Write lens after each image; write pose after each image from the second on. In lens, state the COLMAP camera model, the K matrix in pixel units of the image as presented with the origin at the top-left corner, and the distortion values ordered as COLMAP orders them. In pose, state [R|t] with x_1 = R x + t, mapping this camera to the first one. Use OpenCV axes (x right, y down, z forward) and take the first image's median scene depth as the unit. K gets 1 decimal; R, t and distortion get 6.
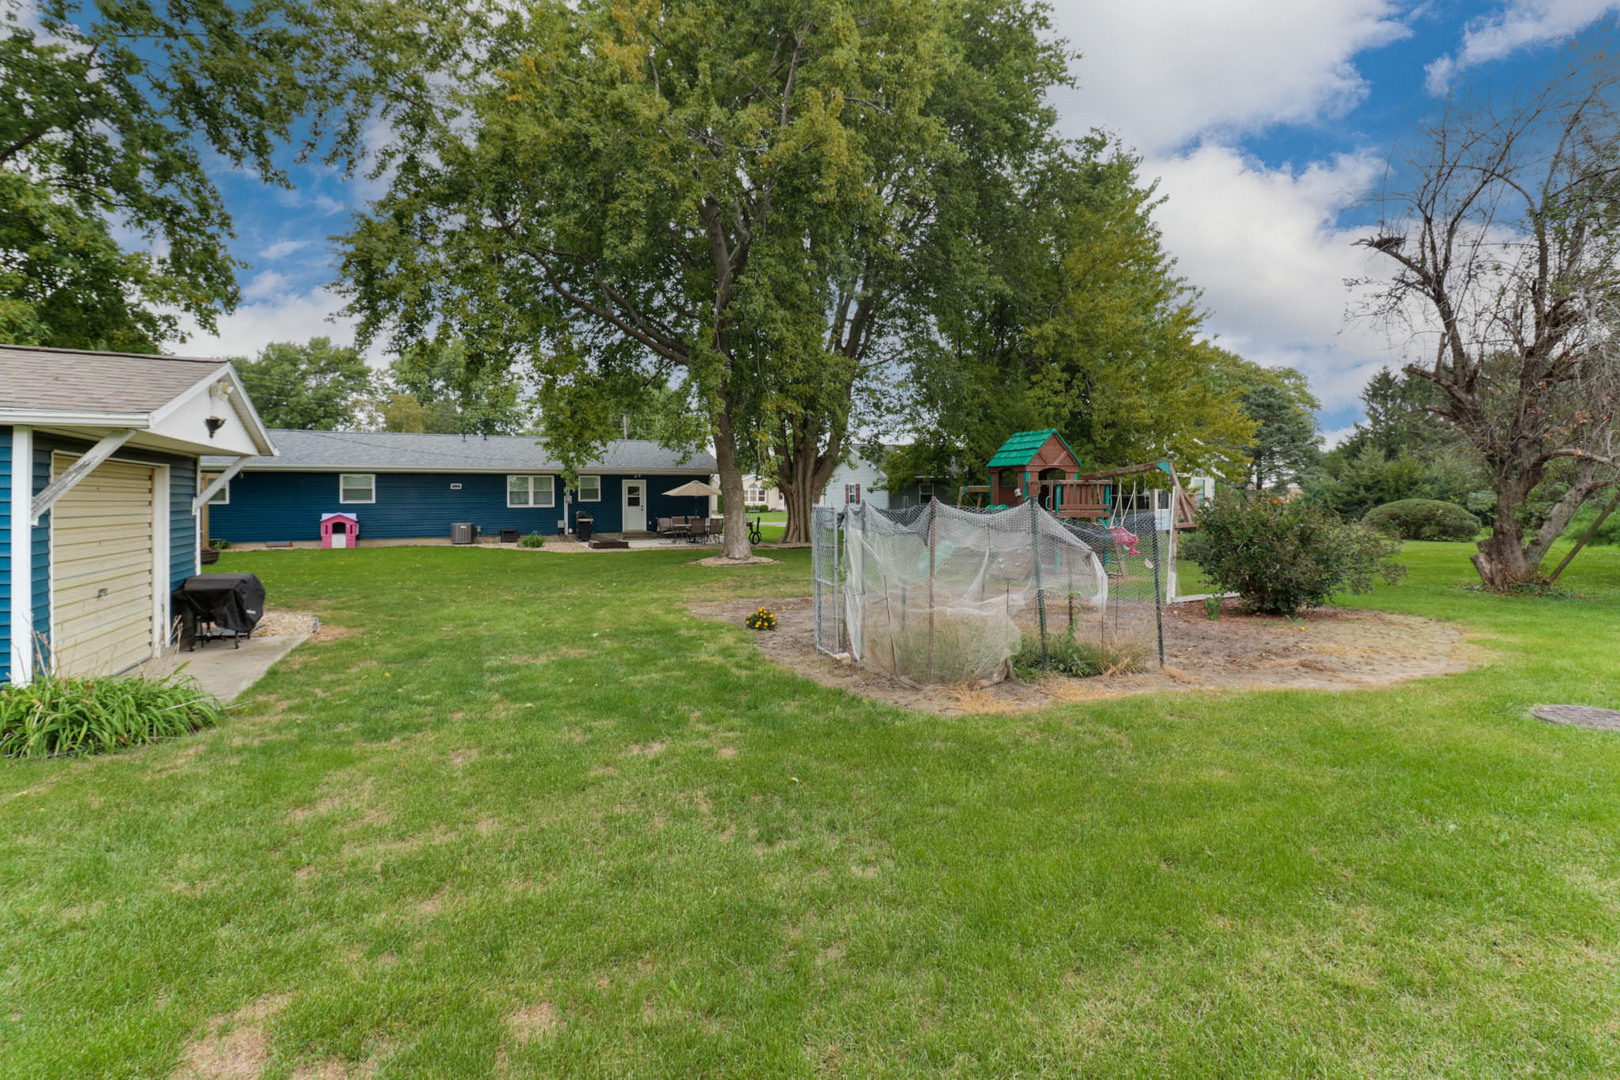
lens RADIAL K [[767.0, 0, 829.0], [0, 767.0, 497.7], [0, 0, 1]] dist [0.005974, -0.001260]
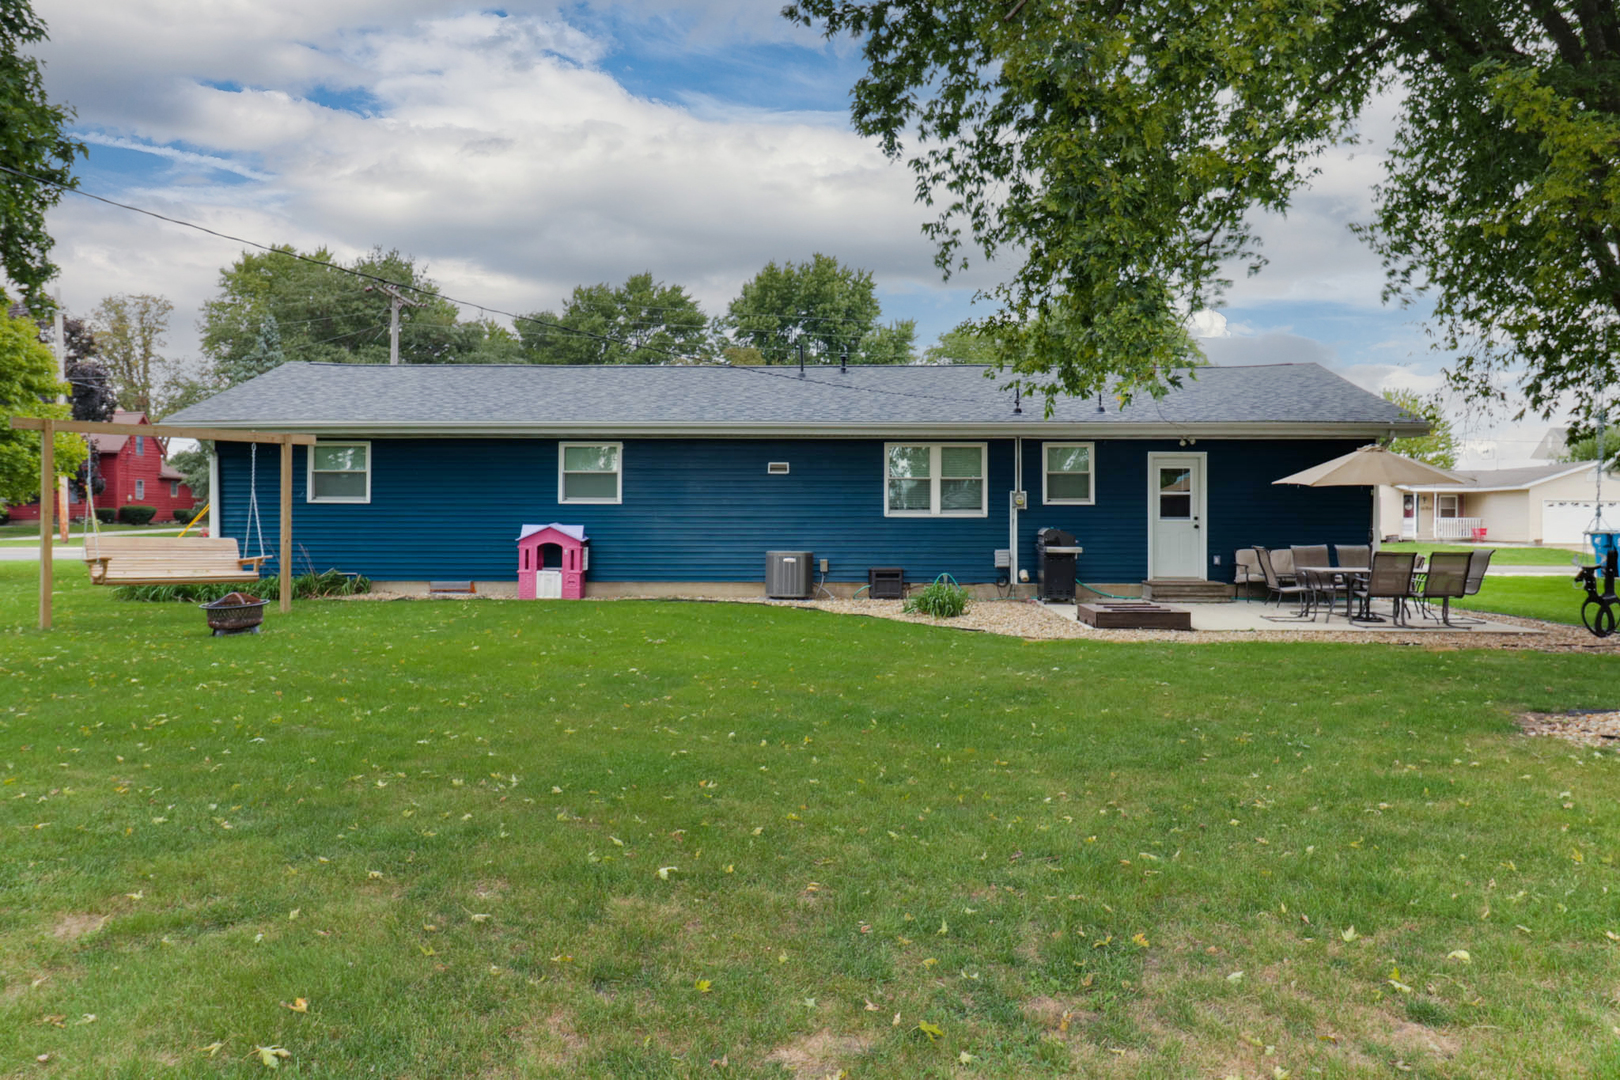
lens RADIAL K [[1183.1, 0, 814.0], [0, 1183.1, 530.4], [0, 0, 1]] dist [0.009210, -0.000523]
pose [[0.893362, 0.012346, -0.449168, -0.156119], [-0.008393, 0.999907, 0.010792, 0.013364], [0.449259, -0.005871, 0.893382, 0.390100]]
